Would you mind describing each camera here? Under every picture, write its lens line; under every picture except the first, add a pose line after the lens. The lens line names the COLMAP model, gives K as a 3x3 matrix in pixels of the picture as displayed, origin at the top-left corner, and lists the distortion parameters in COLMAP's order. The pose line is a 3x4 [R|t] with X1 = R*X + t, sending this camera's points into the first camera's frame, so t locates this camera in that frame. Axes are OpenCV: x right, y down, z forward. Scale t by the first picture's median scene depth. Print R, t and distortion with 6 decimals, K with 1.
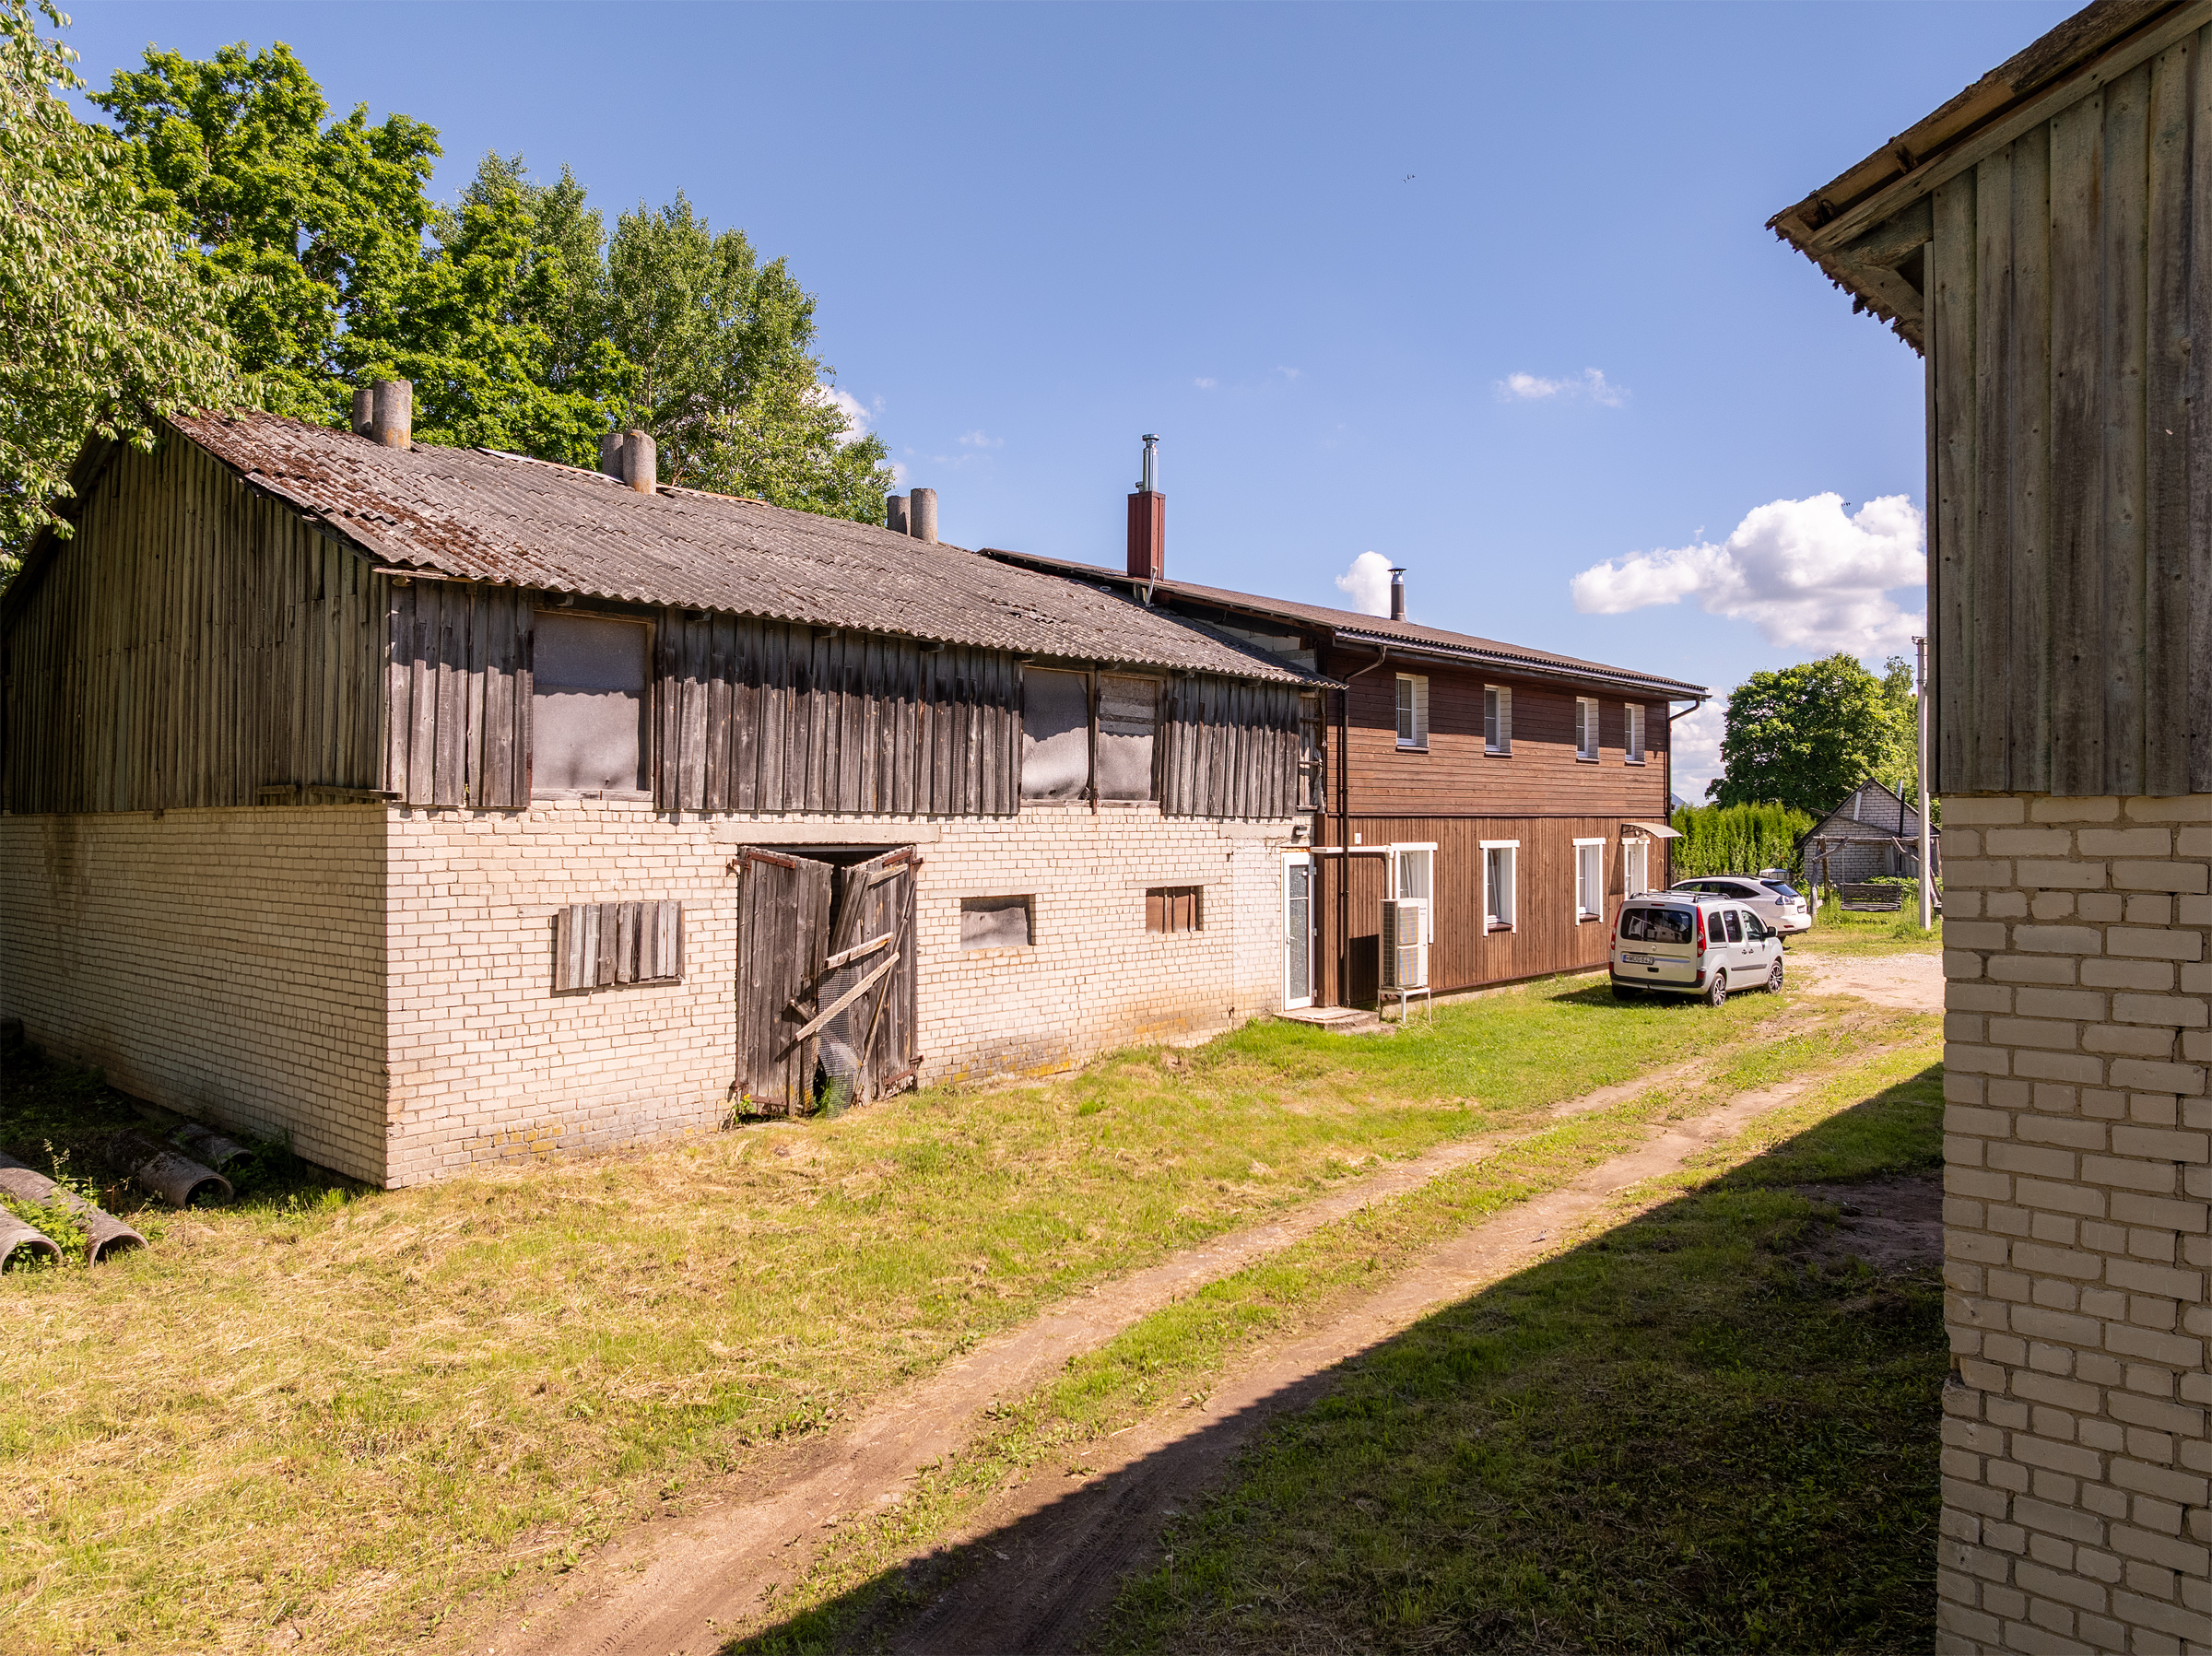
lens RADIAL K [[1548.0, 0, 1106.0], [0, 1548.0, 828.0], [0, 0, 1]] dist [-0.040324, 0.004419]
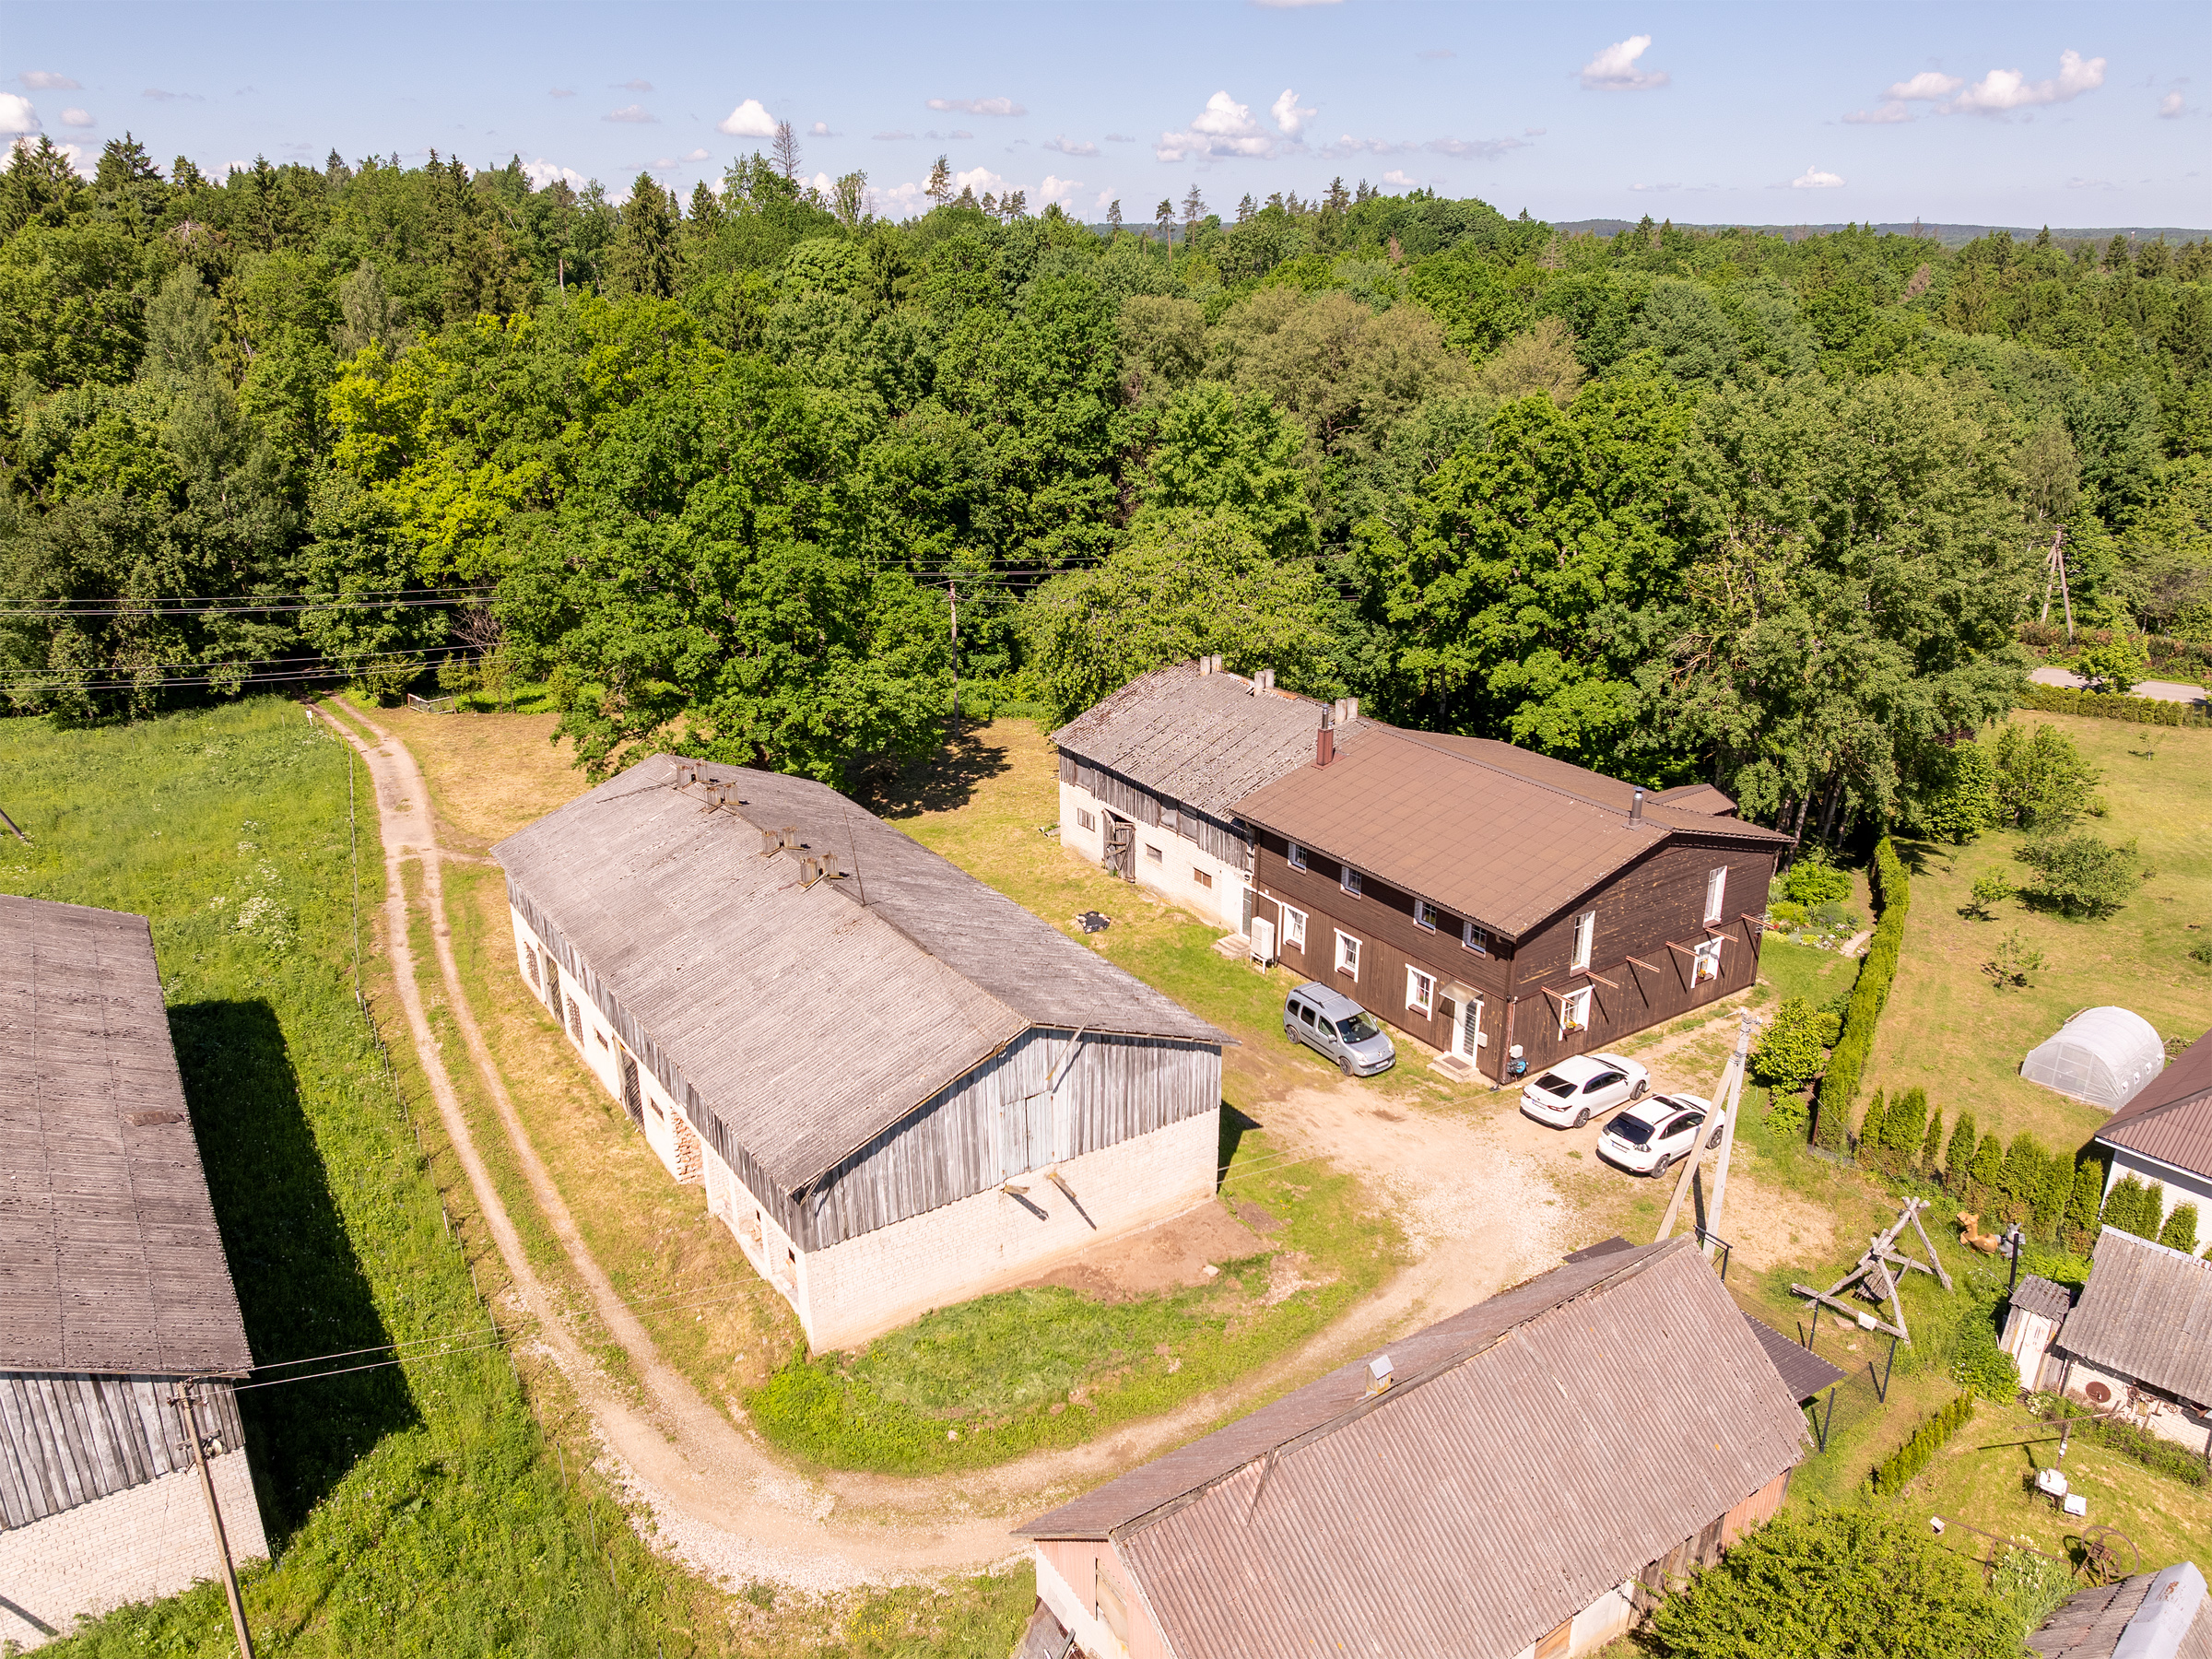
lens RADIAL K [[1609.3, 0, 1106.0], [0, 1609.3, 829.5], [0, 0, 1]] dist [-0.049736, 0.009535]
pose [[-0.234918, 0.343540, -0.909282, 3.735510], [0.000361, 0.935491, 0.353349, -1.469384], [0.972015, 0.082680, -0.219888, 1.922981]]
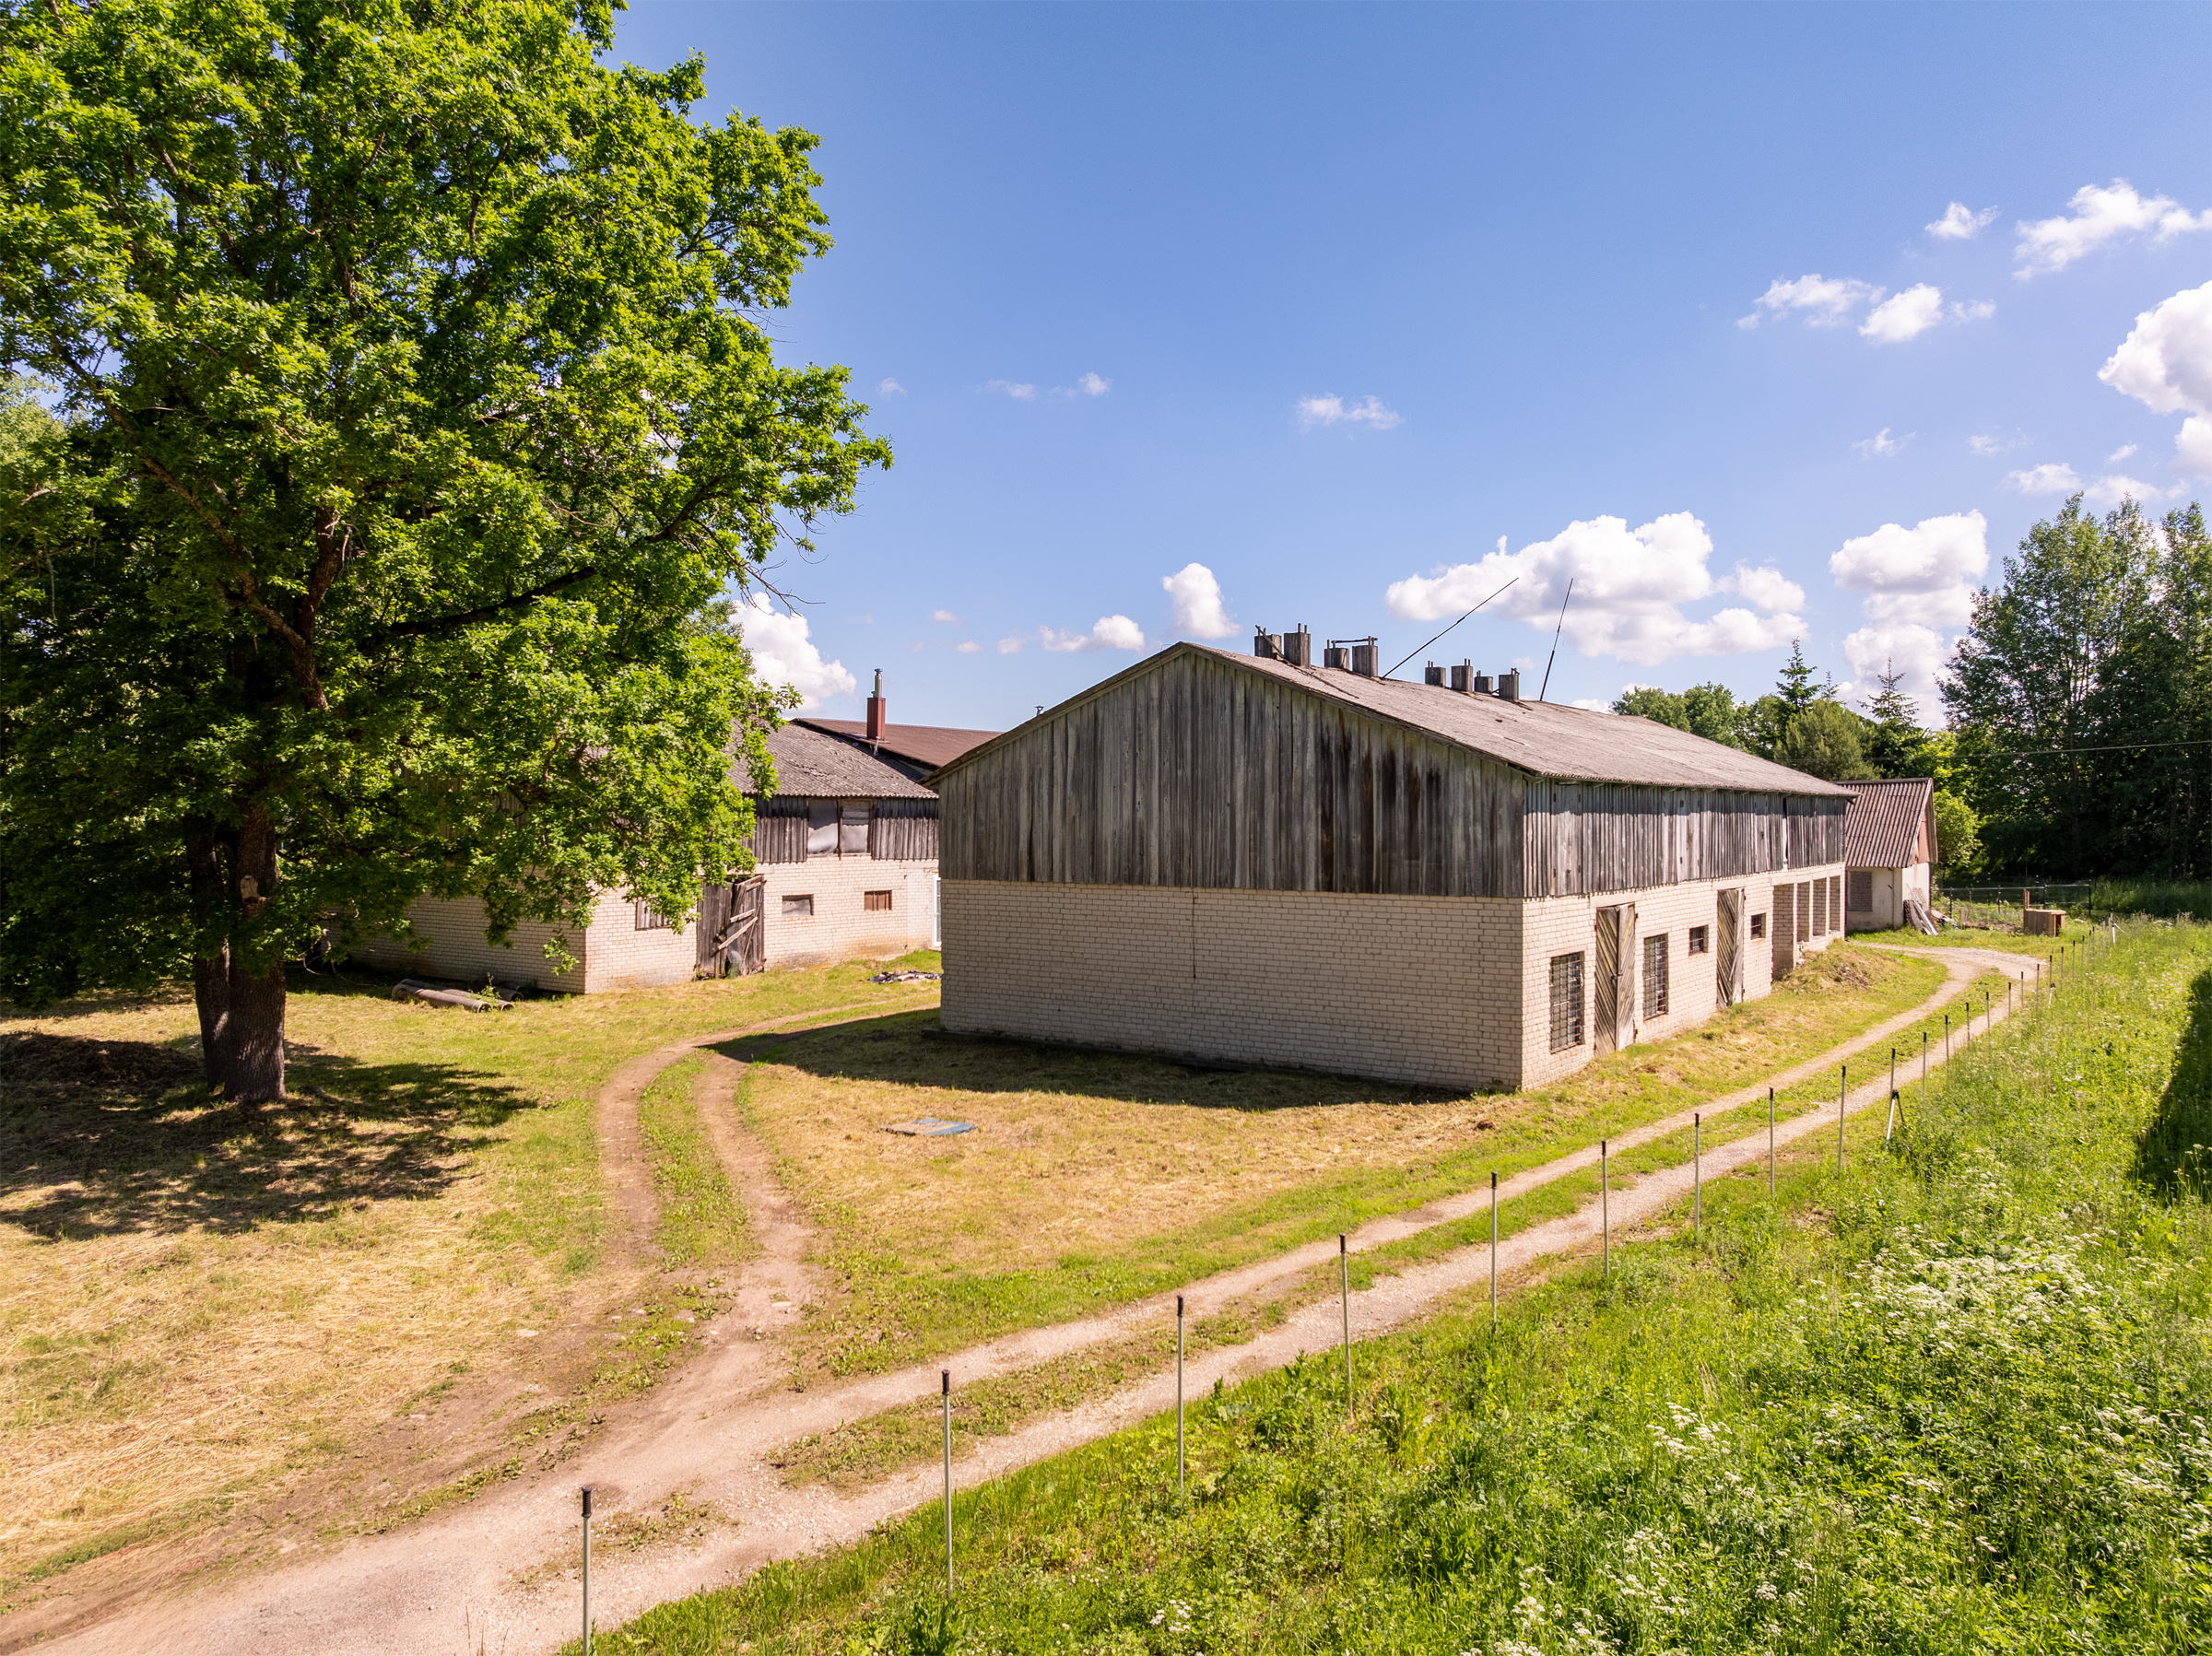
lens RADIAL K [[1537.1, 0, 1106.0], [0, 1537.1, 828.0], [0, 0, 1]] dist [0.004664, -0.119054]
pose [[0.994212, 0.000819, 0.107434, 0.172793], [-0.000827, 1.000000, 0.000026, -0.069736], [-0.107434, -0.000114, 0.994212, -1.651025]]
